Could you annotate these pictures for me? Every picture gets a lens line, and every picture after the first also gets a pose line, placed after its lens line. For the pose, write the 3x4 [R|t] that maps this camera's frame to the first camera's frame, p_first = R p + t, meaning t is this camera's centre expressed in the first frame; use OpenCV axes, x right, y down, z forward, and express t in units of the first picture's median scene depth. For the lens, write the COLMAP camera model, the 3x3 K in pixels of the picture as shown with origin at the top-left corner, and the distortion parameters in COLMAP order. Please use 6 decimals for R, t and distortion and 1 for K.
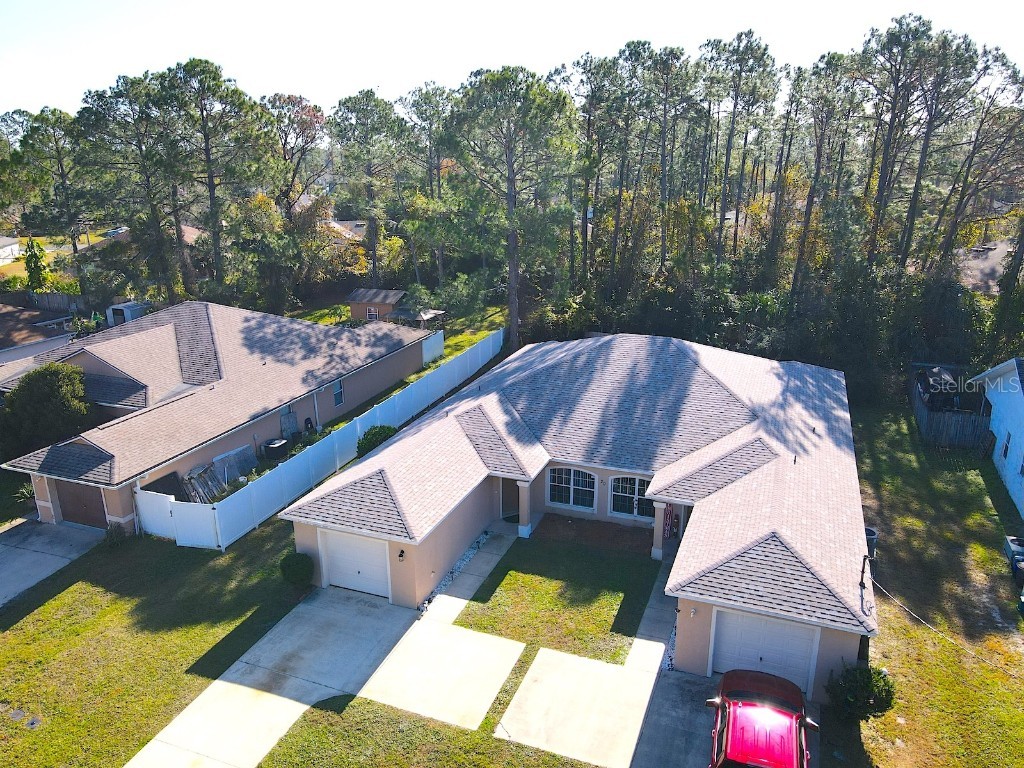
lens RADIAL K [[751.9, 0, 506.7], [0, 751.9, 390.3], [0, 0, 1]] dist [0.010507, 0.007640]
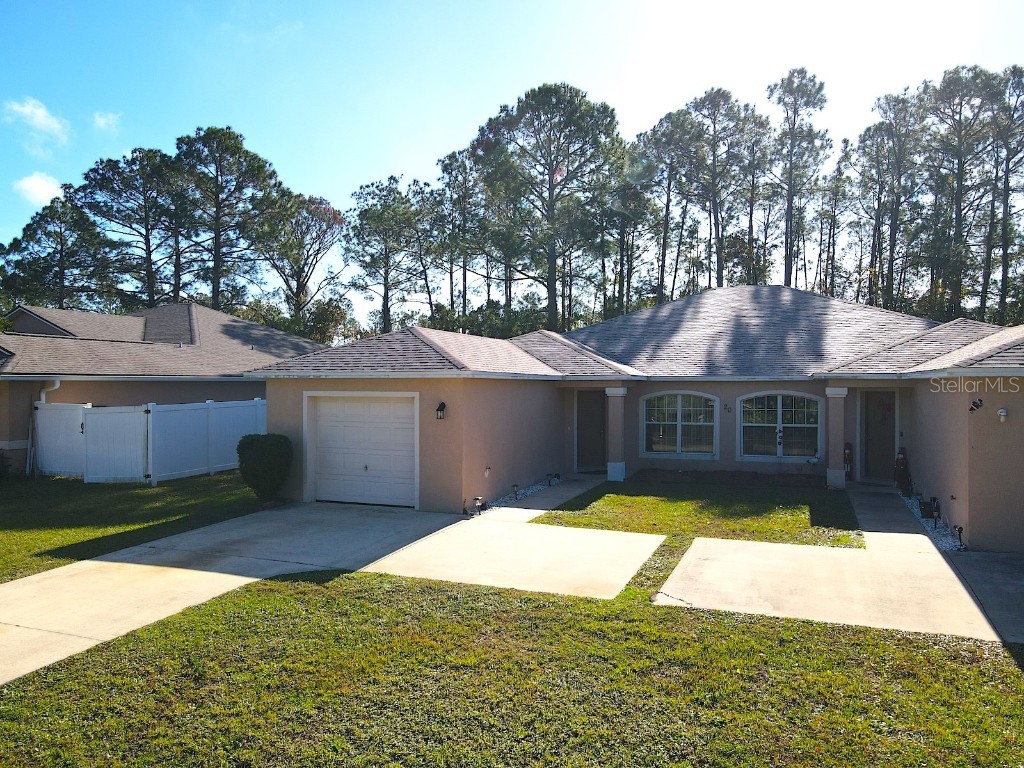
lens RADIAL K [[751.9, 0, 506.7], [0, 751.9, 390.3], [0, 0, 1]] dist [0.010507, 0.007640]
pose [[0.999970, 0.007110, -0.002978, -0.080341], [-0.007671, 0.955882, -0.293650, 0.355238], [0.000758, 0.293664, 0.955908, 0.396539]]
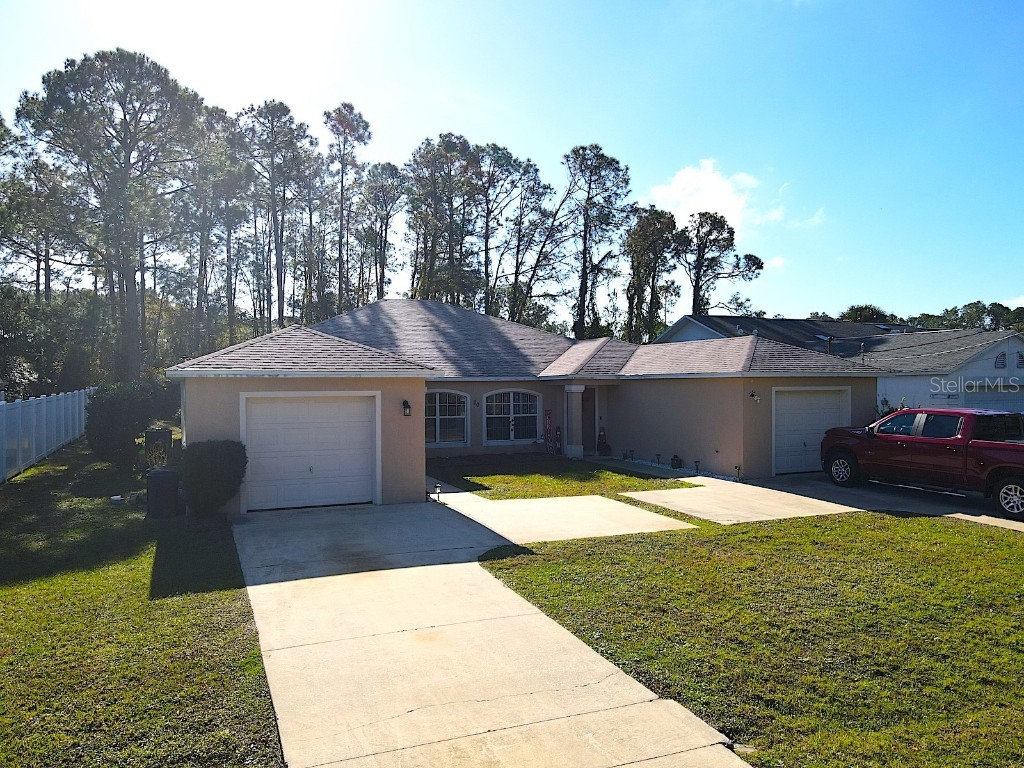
lens RADIAL K [[751.9, 0, 506.7], [0, 751.9, 390.3], [0, 0, 1]] dist [0.010507, 0.007640]
pose [[0.713685, -0.003049, 0.700460, -0.494407], [0.212791, 0.953676, -0.212657, 0.336746], [-0.667364, 0.300822, 0.681273, 0.469500]]
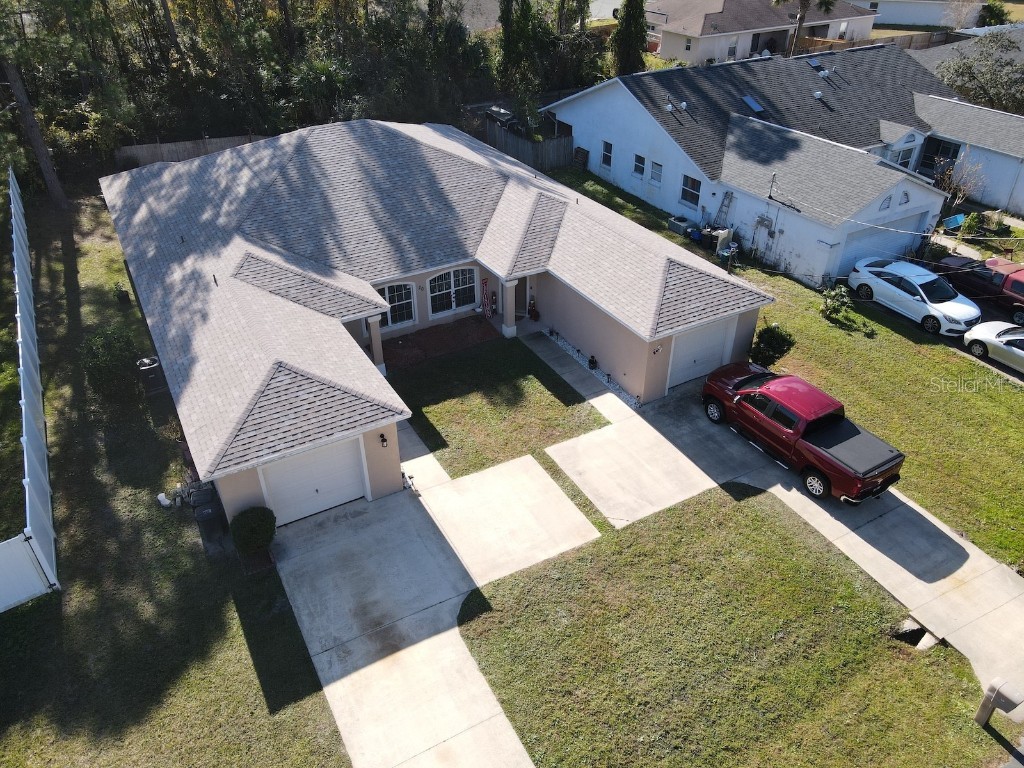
lens RADIAL K [[751.9, 0, 506.7], [0, 751.9, 390.3], [0, 0, 1]] dist [0.010507, 0.007640]
pose [[0.636770, -0.430990, 0.639352, -0.520311], [0.236710, 0.898421, 0.369875, -0.094913], [-0.733820, -0.084184, 0.674108, 0.330314]]
